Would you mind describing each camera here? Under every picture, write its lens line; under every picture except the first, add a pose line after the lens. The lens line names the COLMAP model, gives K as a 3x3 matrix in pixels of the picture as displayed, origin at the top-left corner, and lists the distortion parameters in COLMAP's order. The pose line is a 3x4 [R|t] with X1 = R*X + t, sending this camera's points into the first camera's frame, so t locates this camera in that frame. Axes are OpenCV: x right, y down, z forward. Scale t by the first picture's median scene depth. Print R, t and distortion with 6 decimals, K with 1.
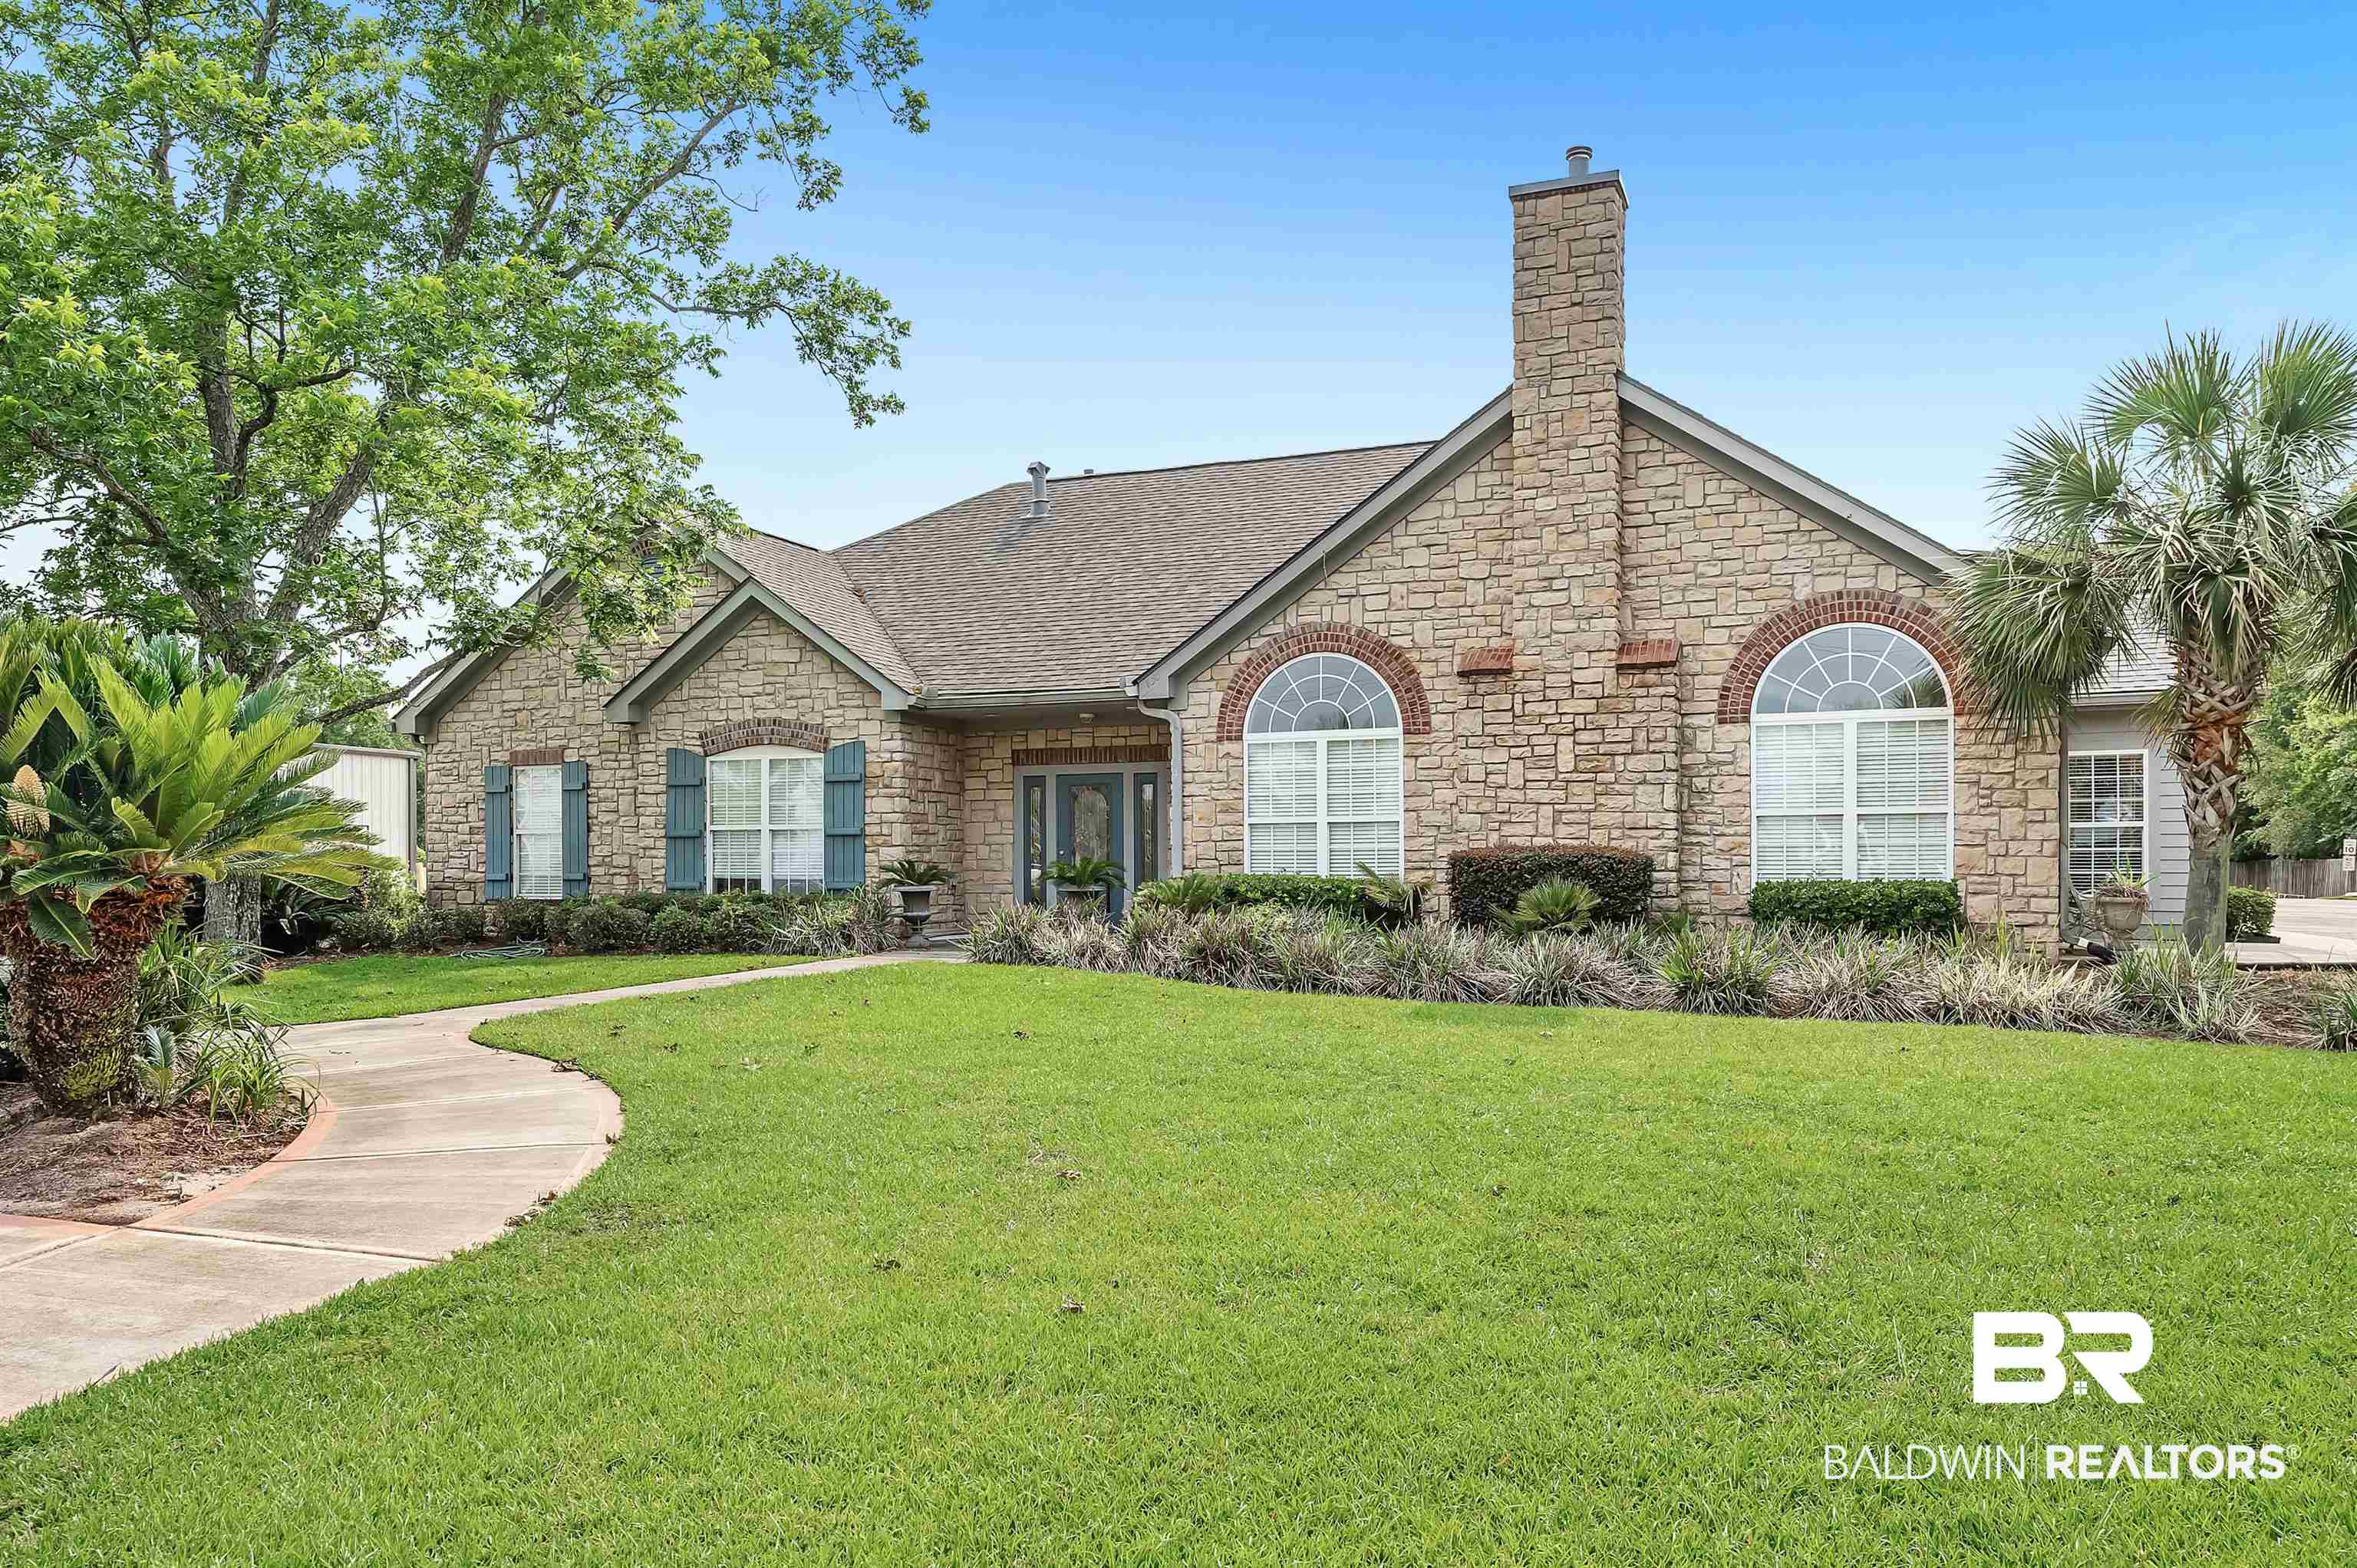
lens RADIAL K [[1576.2, 0, 1192.3], [0, 1576.2, 867.1], [0, 0, 1]] dist [-0.002648, -0.001248]
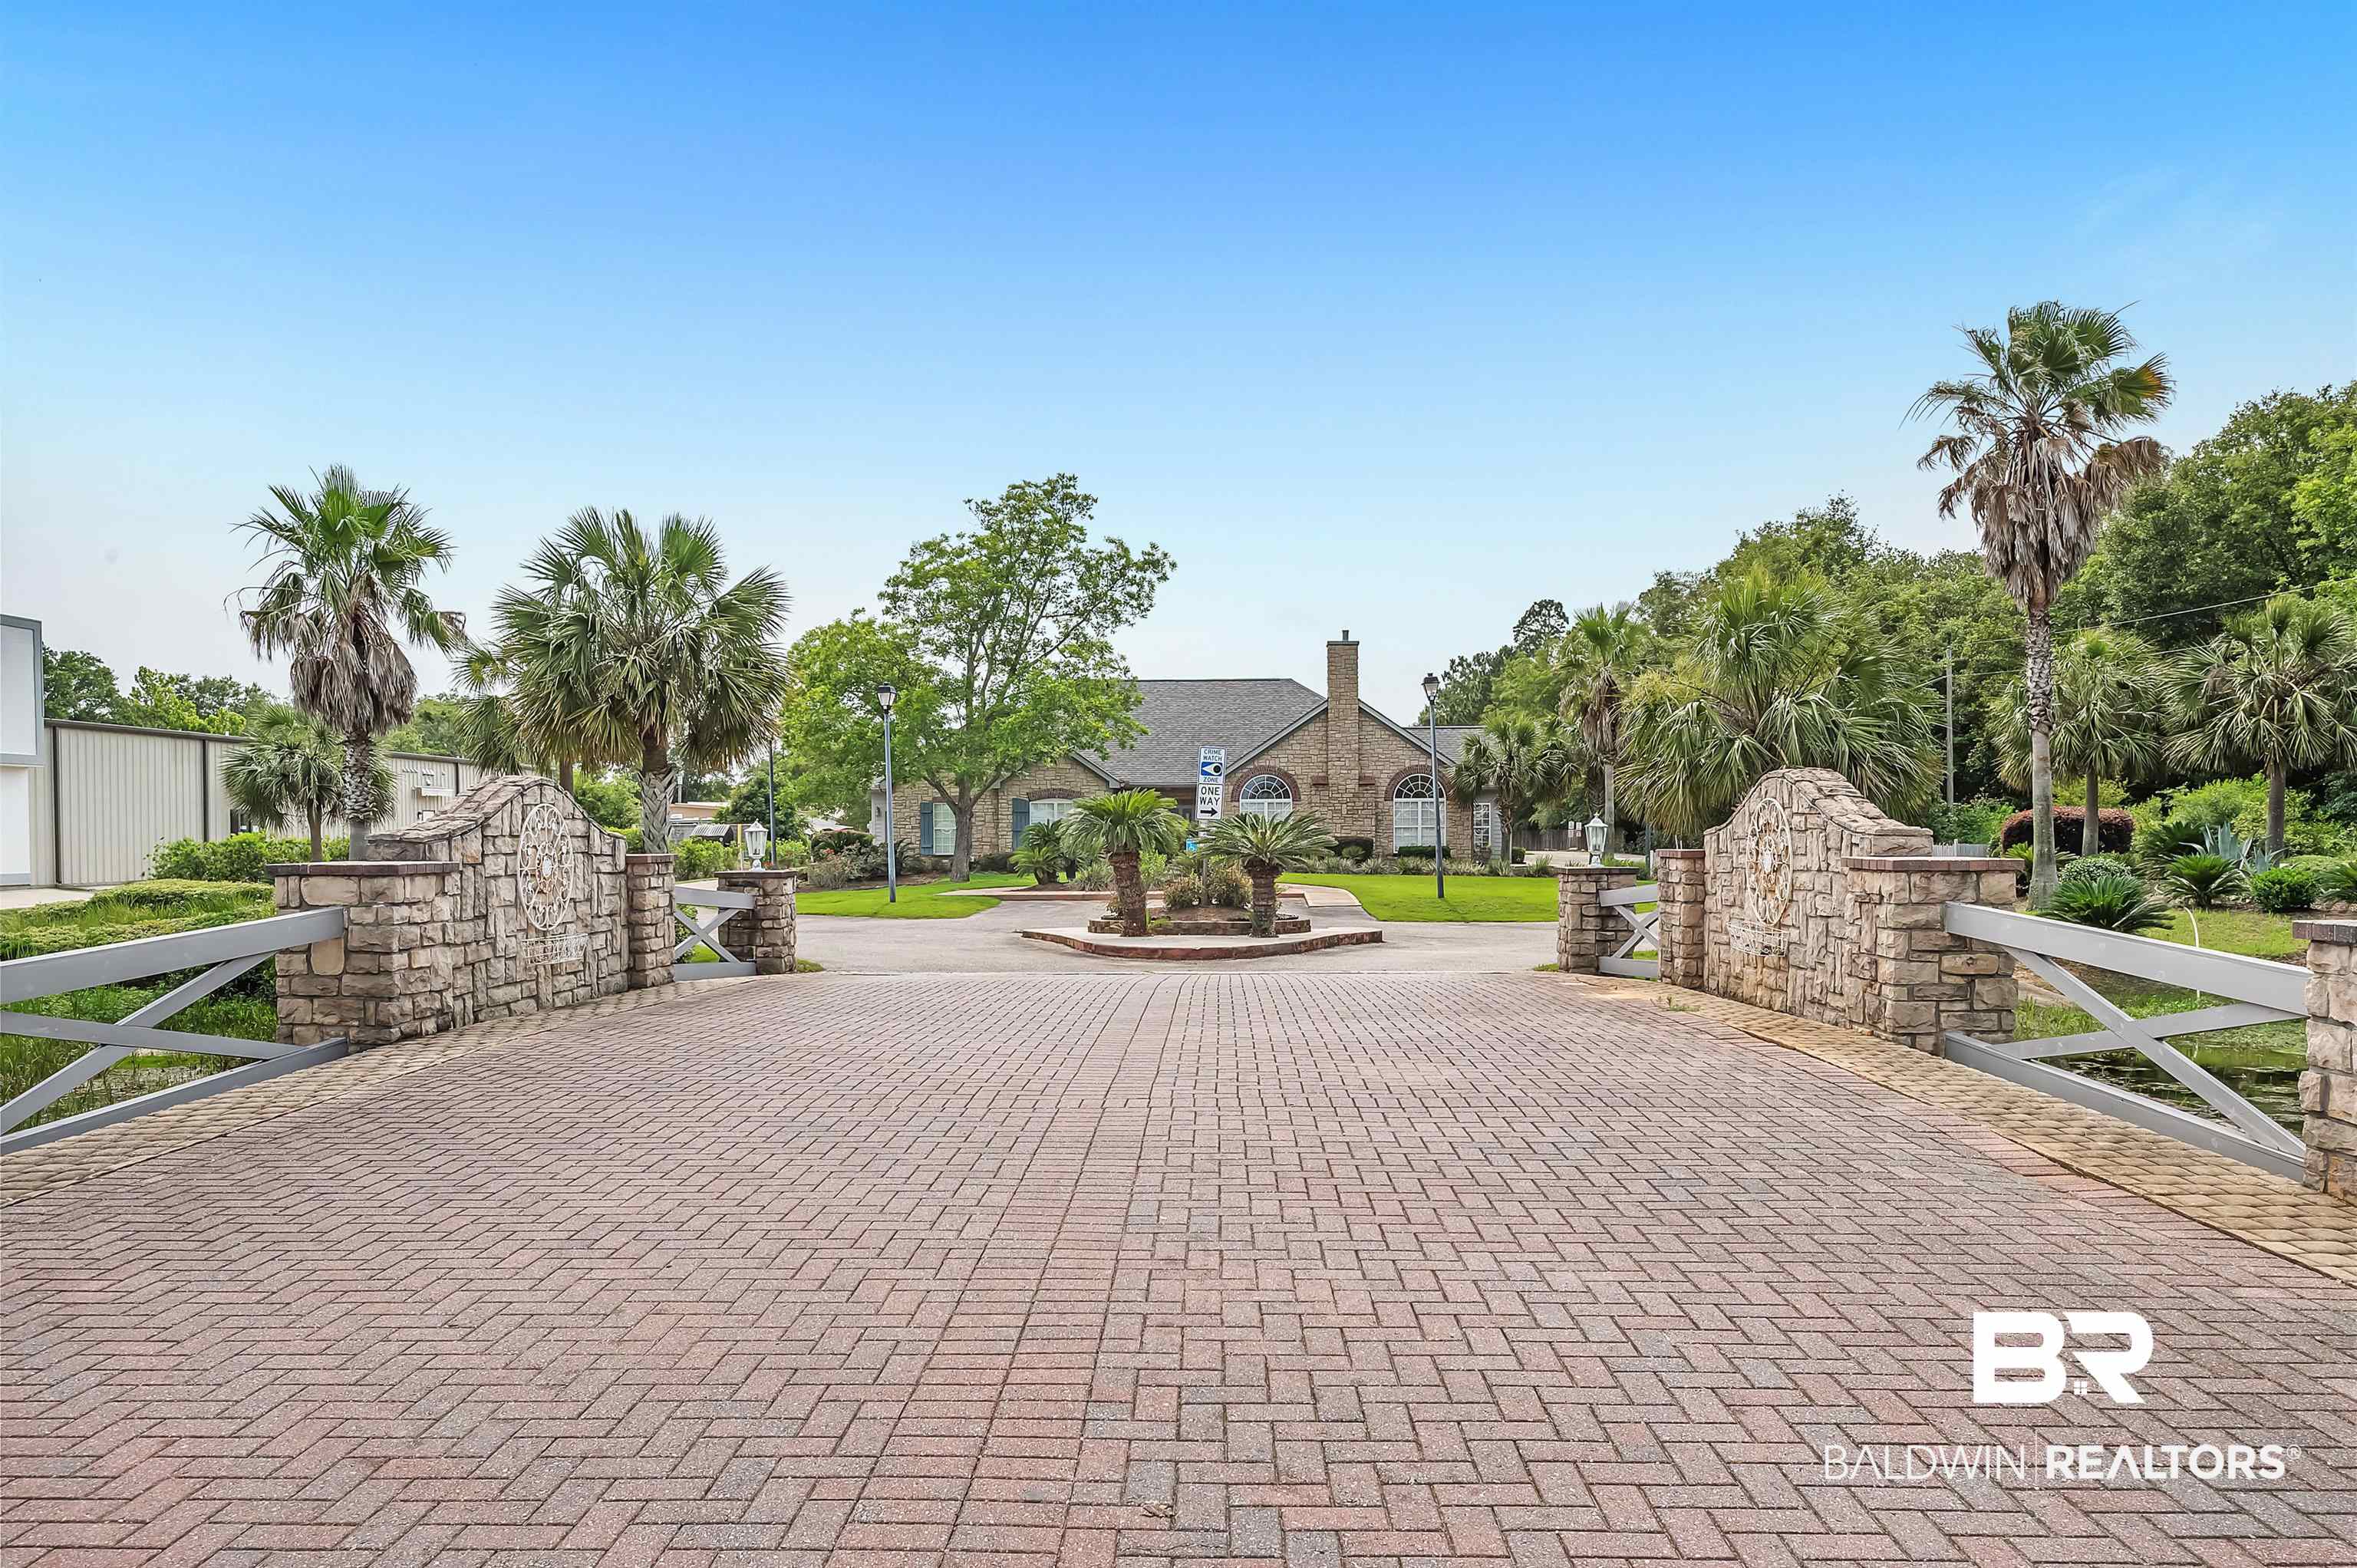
lens RADIAL K [[1576.2, 0, 1192.3], [0, 1576.2, 867.1], [0, 0, 1]] dist [-0.002648, -0.001248]
pose [[0.932876, -0.010374, 0.360049, -1.272668], [0.001203, 0.999669, 0.025687, -0.033569], [-0.360196, -0.023530, 0.932580, -2.025580]]
